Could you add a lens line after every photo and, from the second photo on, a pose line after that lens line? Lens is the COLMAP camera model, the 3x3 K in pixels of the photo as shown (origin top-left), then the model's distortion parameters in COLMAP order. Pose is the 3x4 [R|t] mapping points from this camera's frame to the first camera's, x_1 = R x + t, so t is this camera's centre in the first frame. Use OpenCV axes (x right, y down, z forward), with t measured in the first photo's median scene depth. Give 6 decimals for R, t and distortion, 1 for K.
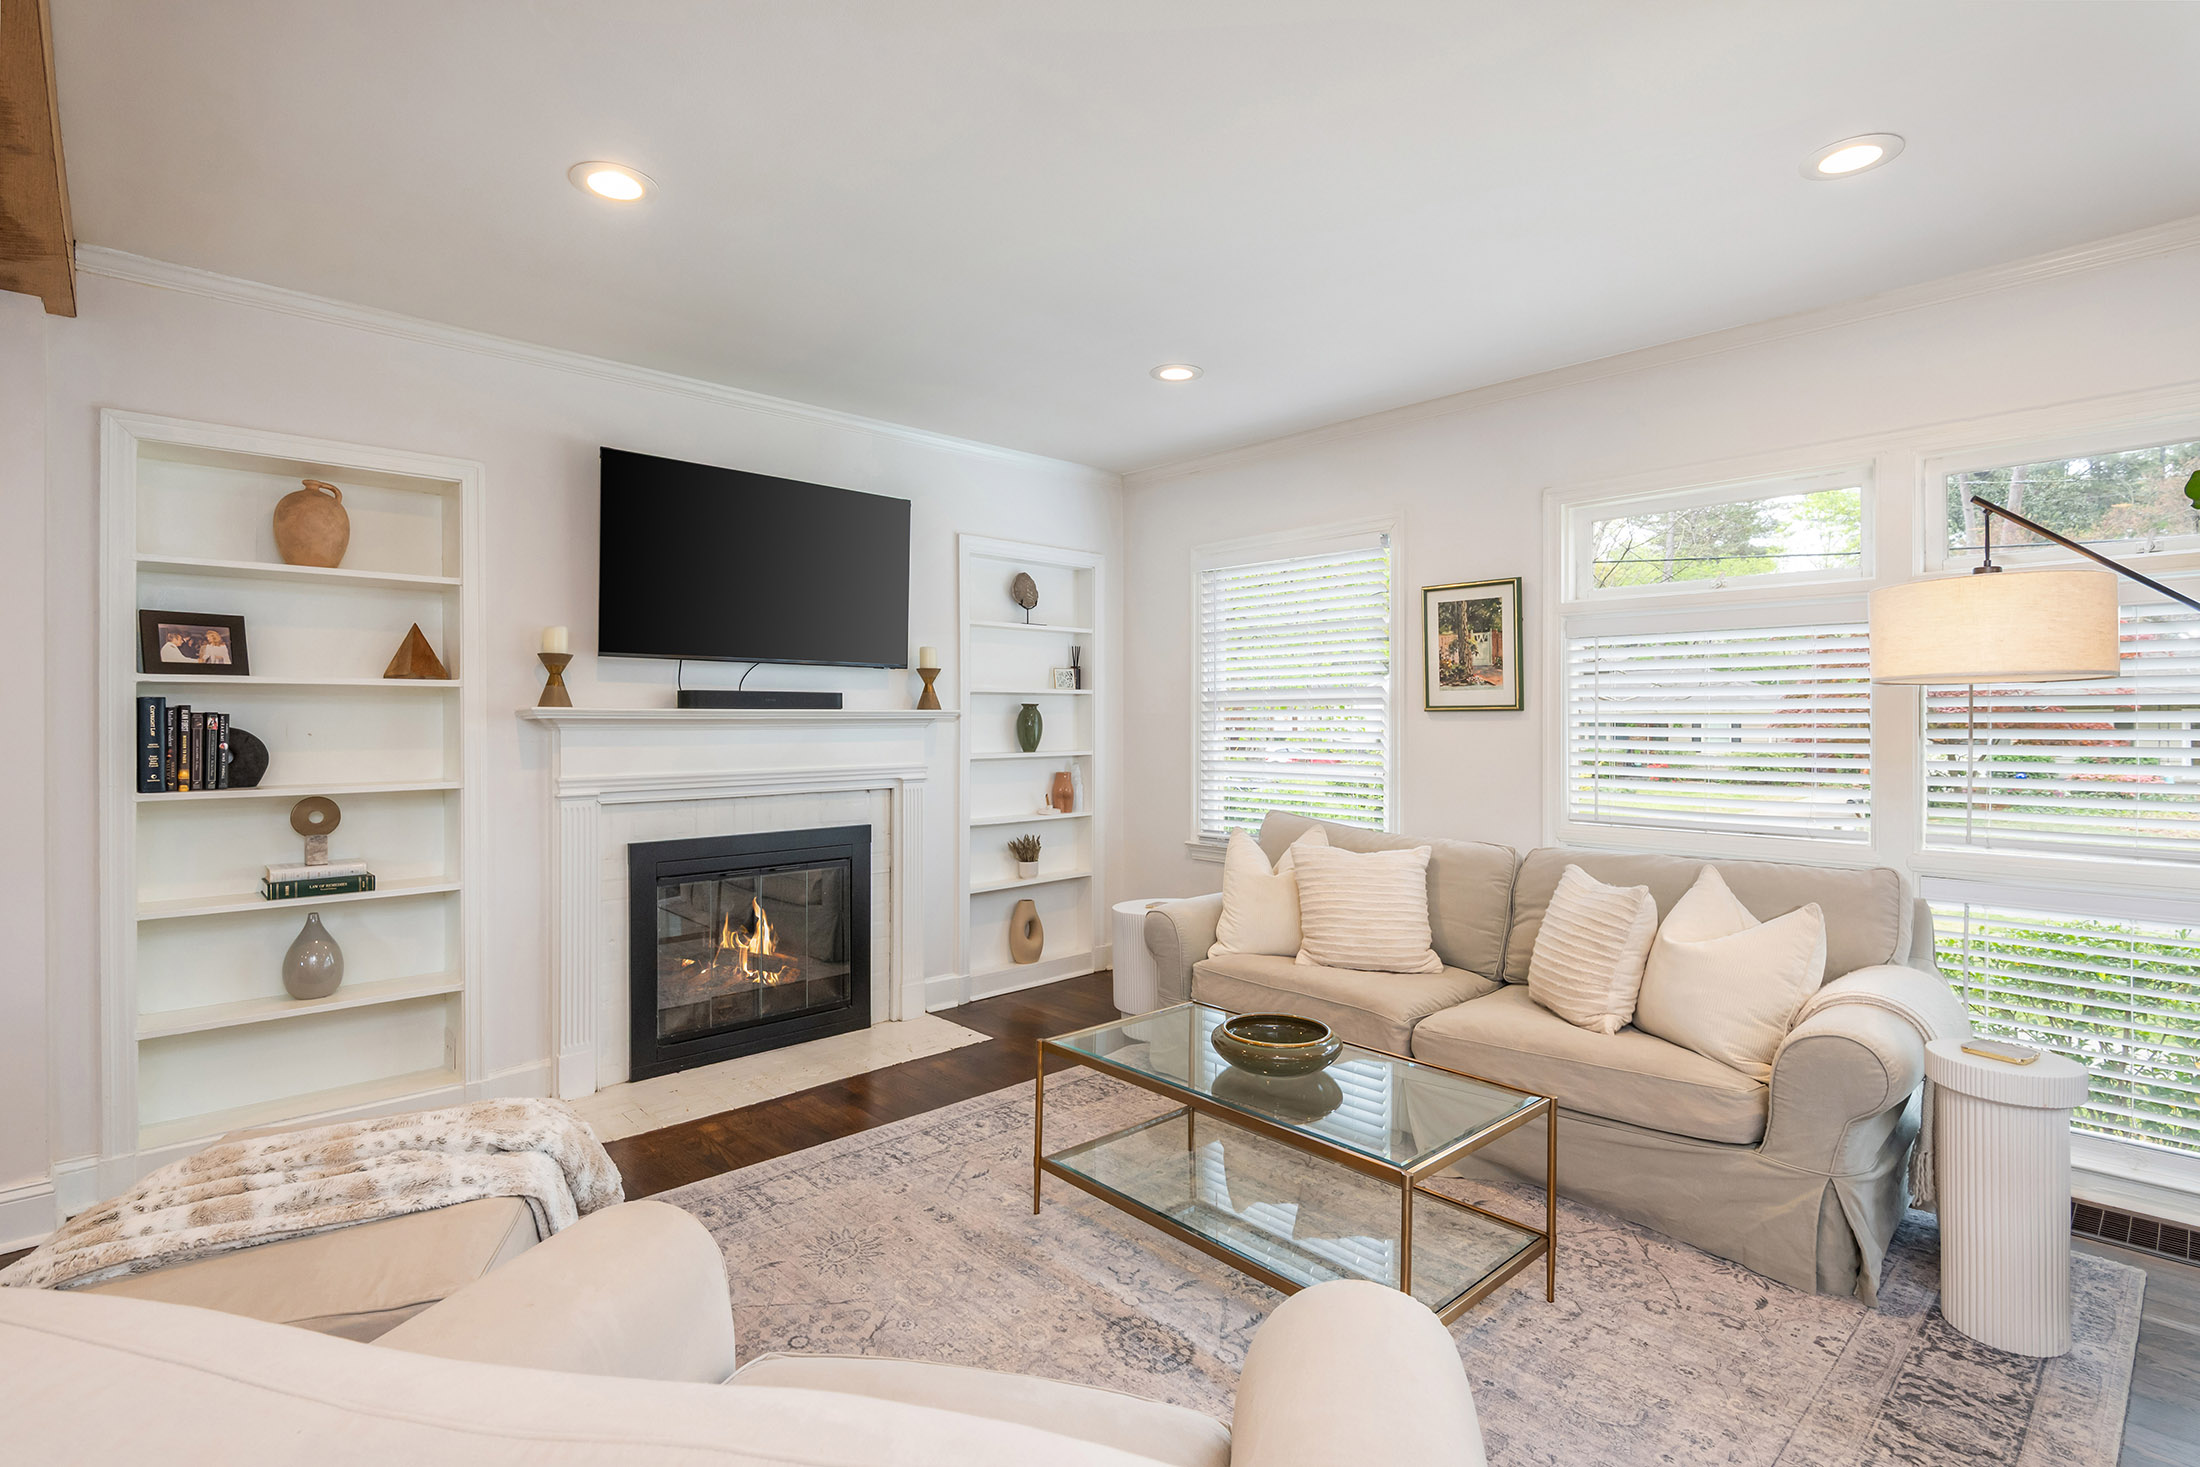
lens RADIAL K [[1044.4, 0, 1098.1], [0, 1044.4, 722.8], [0, 0, 1]] dist [-0.003240, -0.000073]
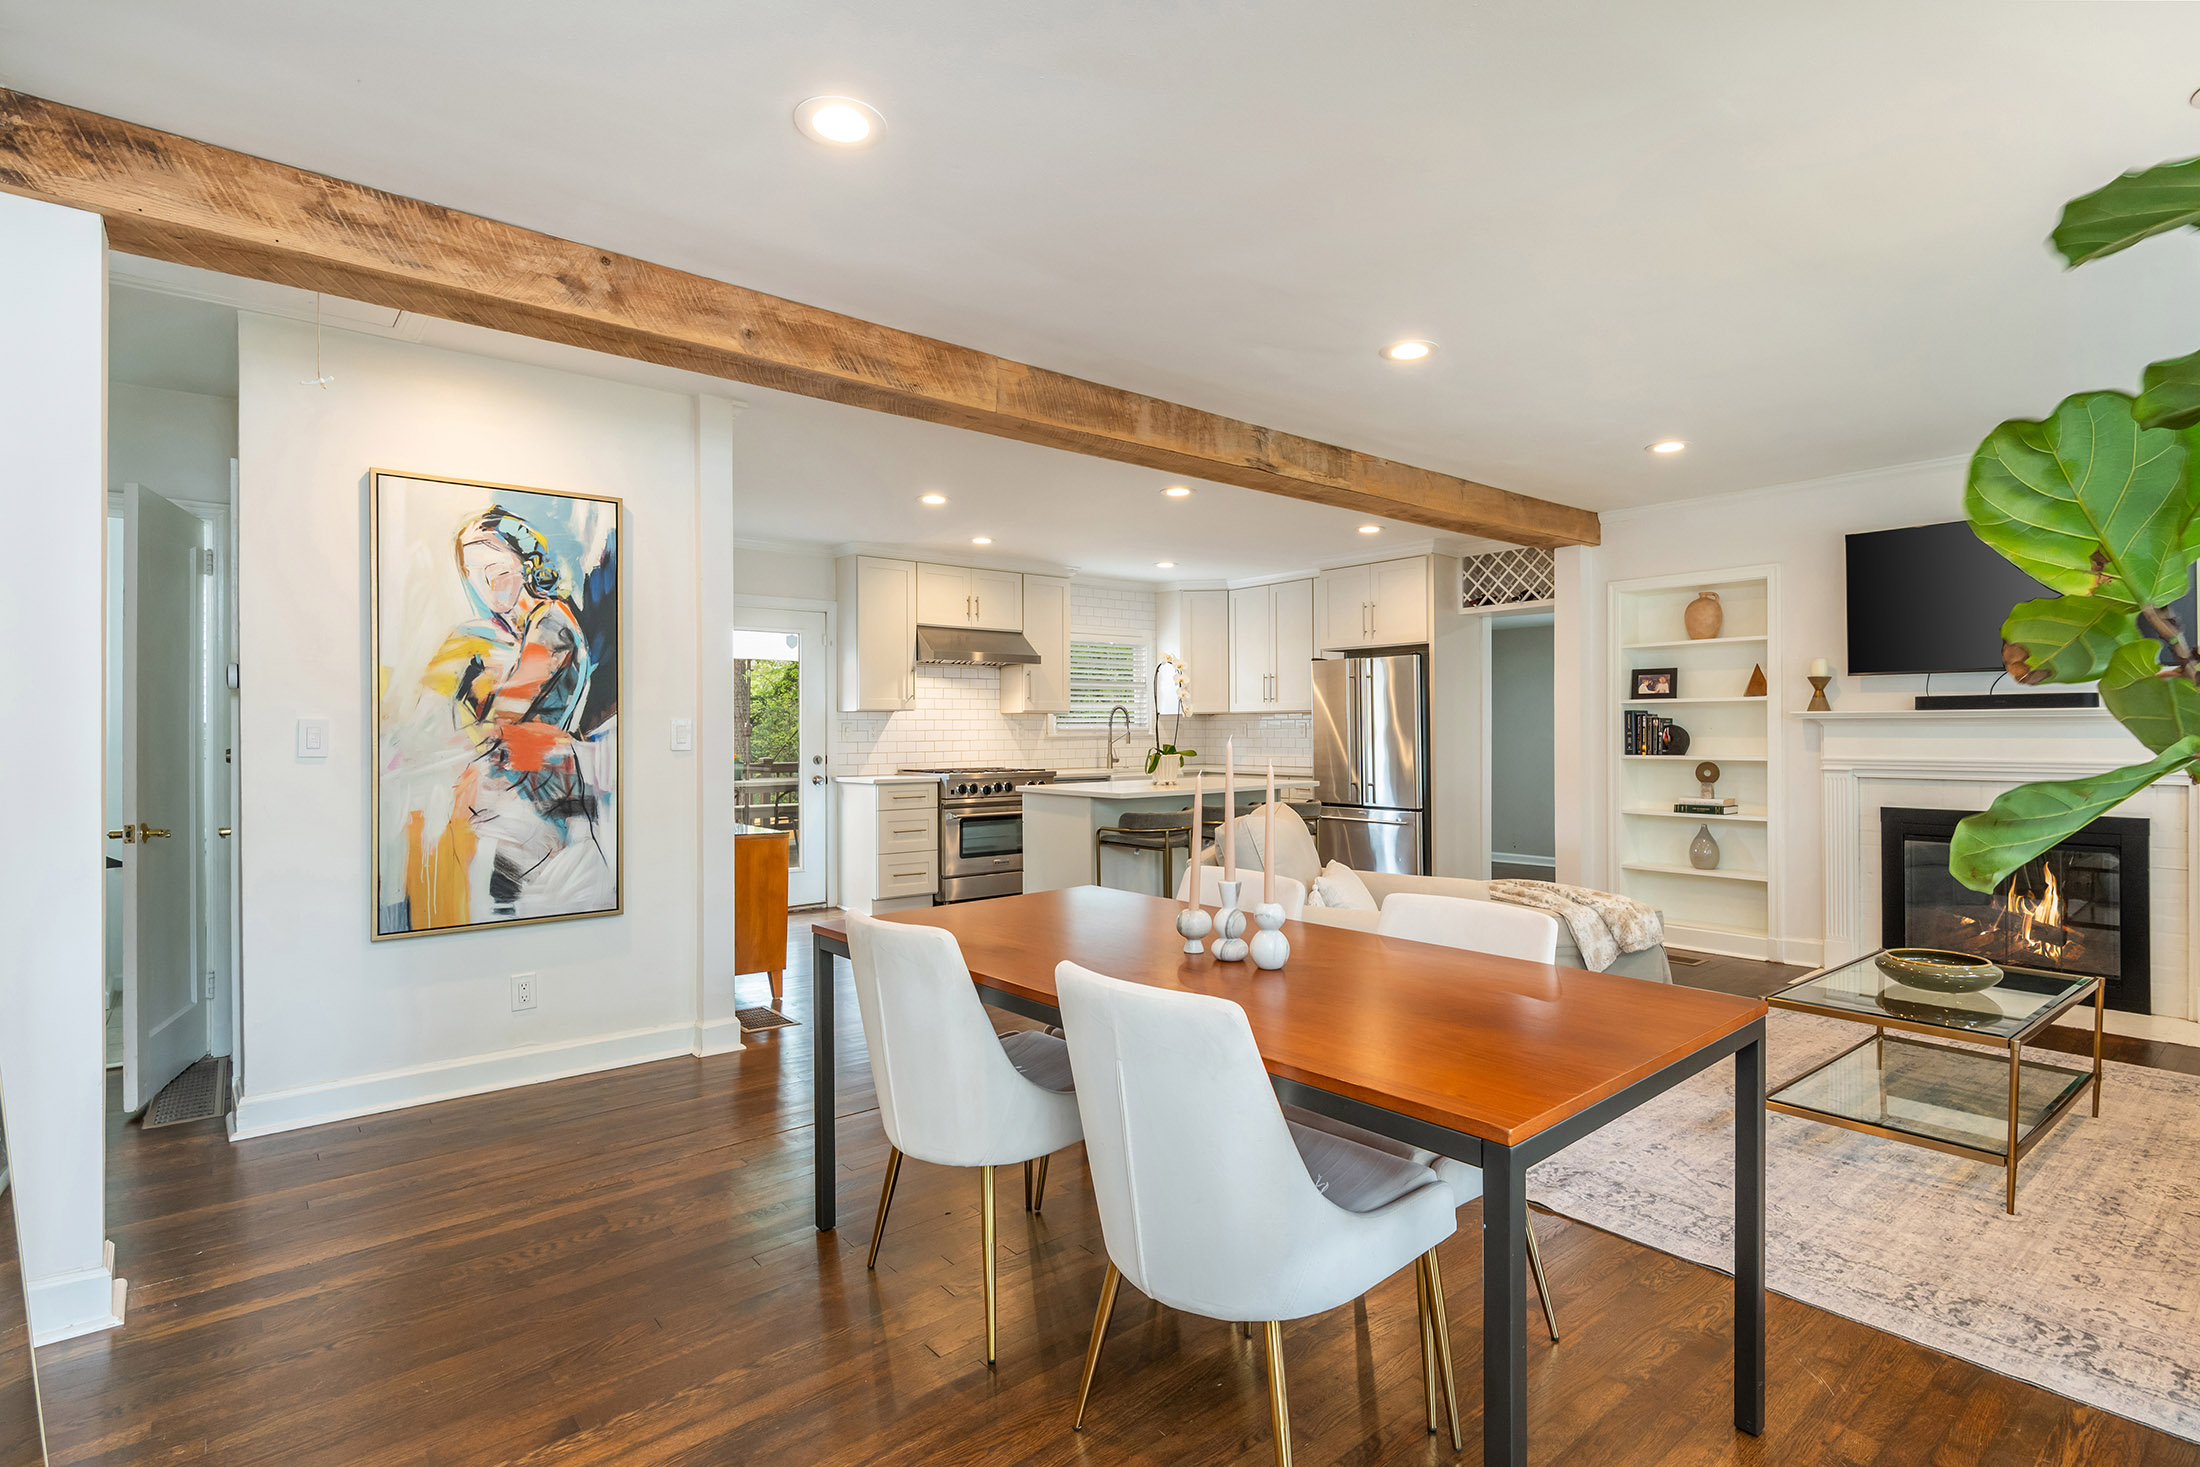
lens RADIAL K [[1050.7, 0, 1093.3], [0, 1050.7, 722.3], [0, 0, 1]] dist [-0.008904, -0.000805]
pose [[-0.072935, -0.005791, -0.997320, 1.001848], [0.001963, 0.999980, -0.005950, 0.007737], [0.997335, -0.002392, -0.072922, 0.041836]]
